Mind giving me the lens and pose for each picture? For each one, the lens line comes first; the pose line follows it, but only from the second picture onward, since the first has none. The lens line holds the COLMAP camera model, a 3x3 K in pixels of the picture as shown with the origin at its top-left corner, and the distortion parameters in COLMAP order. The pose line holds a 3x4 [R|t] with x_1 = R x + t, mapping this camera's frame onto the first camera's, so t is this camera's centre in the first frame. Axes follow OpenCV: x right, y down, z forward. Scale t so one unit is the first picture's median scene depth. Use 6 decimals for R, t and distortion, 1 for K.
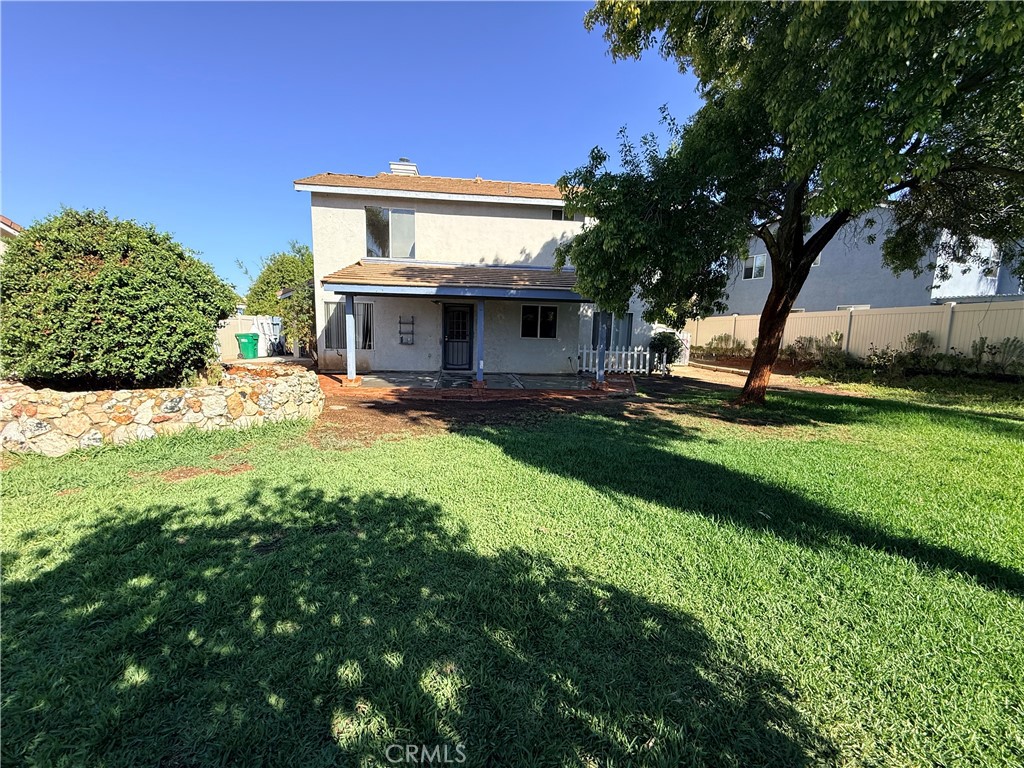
lens RADIAL K [[409.6, 0, 509.4], [0, 409.6, 384.8], [0, 0, 1]] dist [0.001027, -0.000125]
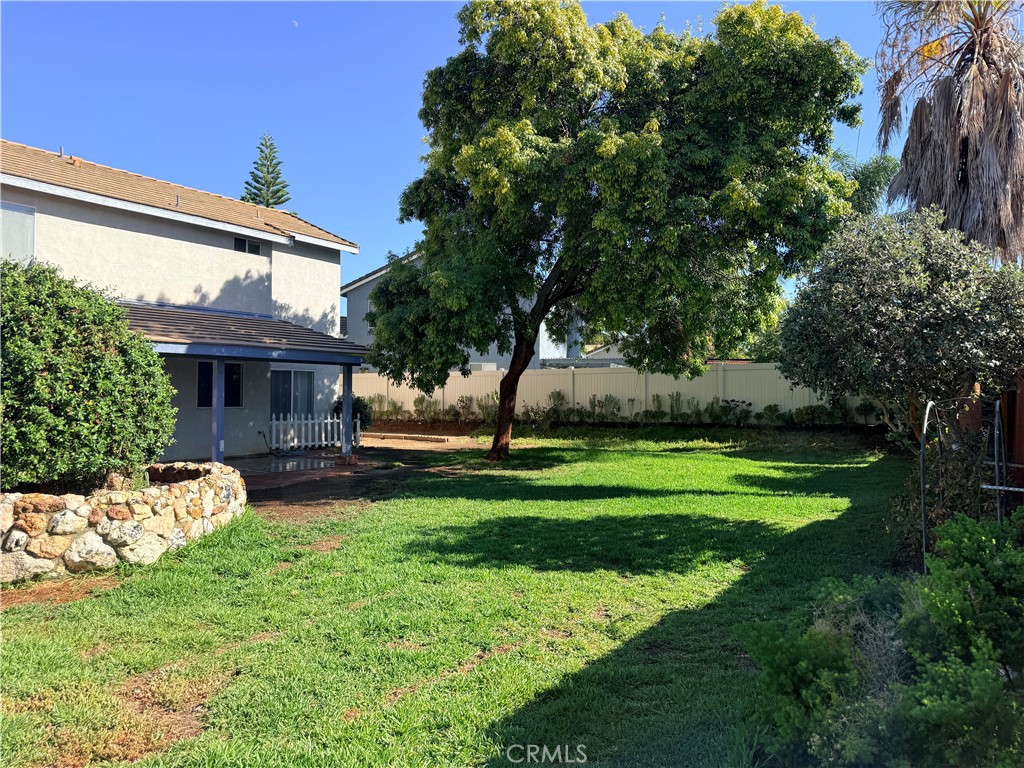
lens RADIAL K [[709.0, 0, 512.0], [0, 709.0, 384.0], [0, 0, 1]] dist [0.048602, -0.000730]
pose [[0.650391, -0.011224, 0.759517, -1.247442], [0.110532, 0.990647, -0.080011, 0.003061], [-0.751515, 0.135989, 0.645548, -0.433952]]
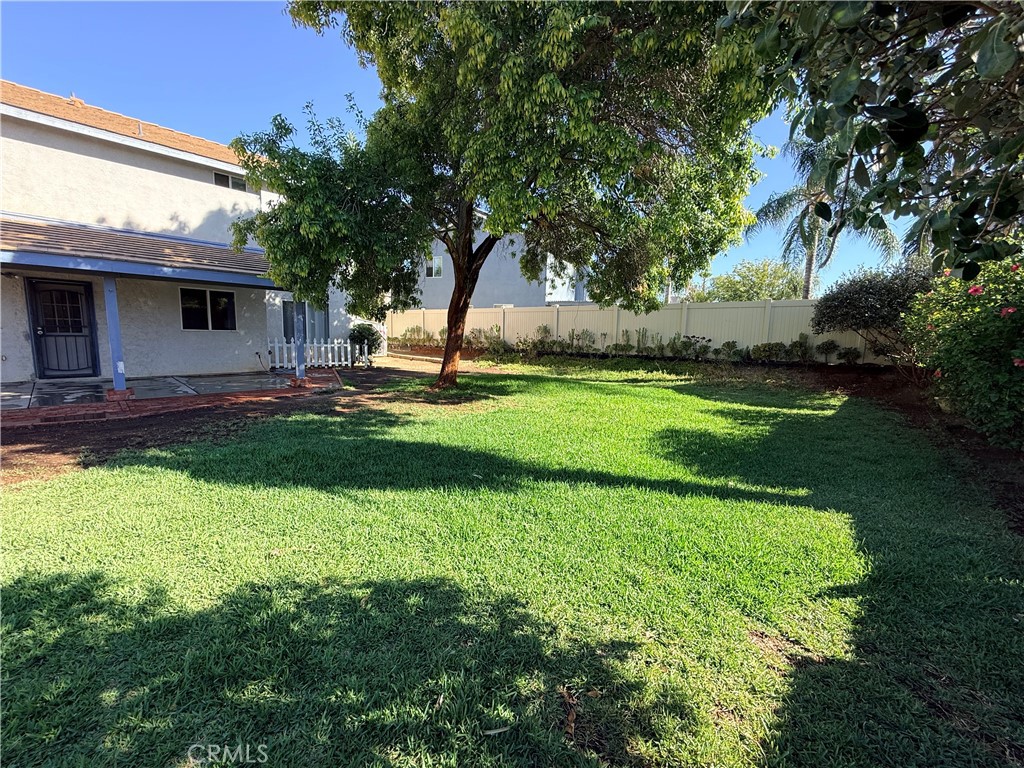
lens RADIAL K [[409.6, 0, 509.4], [0, 409.6, 384.8], [0, 0, 1]] dist [0.001027, -0.000125]
pose [[0.756753, -0.089866, 0.647495, -0.036966], [0.076759, 0.995869, 0.048506, -0.001909], [-0.649179, 0.012994, 0.760525, 0.007949]]
